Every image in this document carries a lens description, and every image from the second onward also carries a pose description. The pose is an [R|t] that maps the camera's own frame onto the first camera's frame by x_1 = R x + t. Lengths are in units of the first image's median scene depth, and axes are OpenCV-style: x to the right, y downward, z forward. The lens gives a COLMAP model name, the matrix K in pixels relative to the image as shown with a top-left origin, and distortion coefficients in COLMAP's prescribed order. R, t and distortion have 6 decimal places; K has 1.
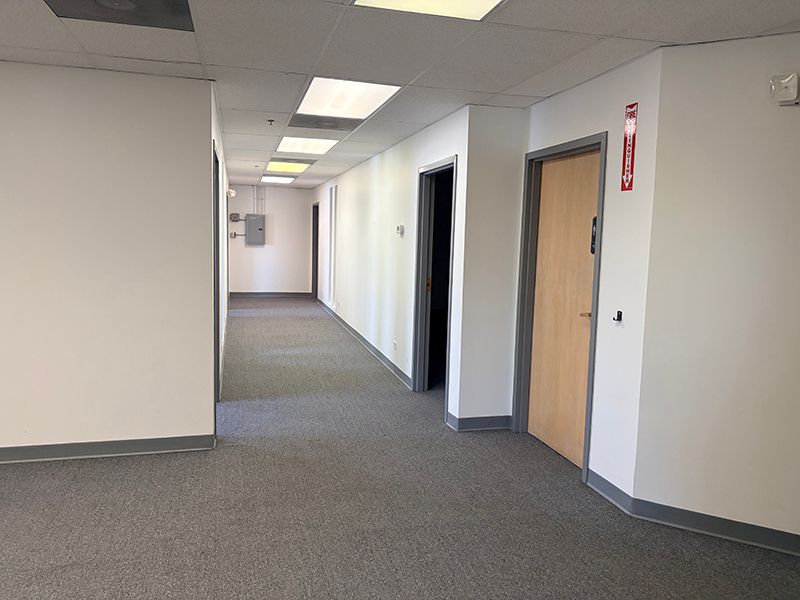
lens RADIAL K [[612.3, 0, 400.0], [0, 612.3, 300.0], [0, 0, 1]] dist [0.161878, -0.162648]
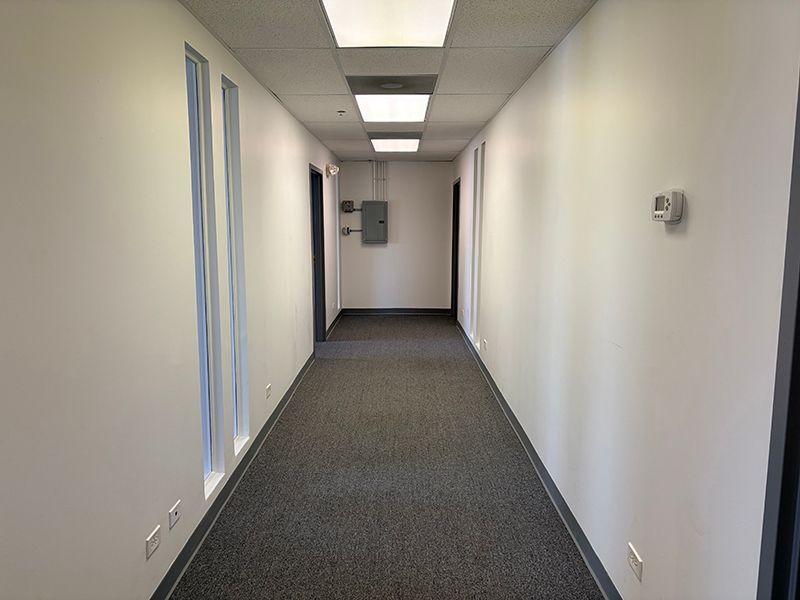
lens RADIAL K [[612.3, 0, 400.0], [0, 612.3, 300.0], [0, 0, 1]] dist [0.161878, -0.162648]
pose [[0.967472, 0.005804, -0.252913, -0.043525], [-0.001817, 0.999870, 0.015993, -0.066564], [0.252973, -0.015013, 0.967357, 0.596288]]
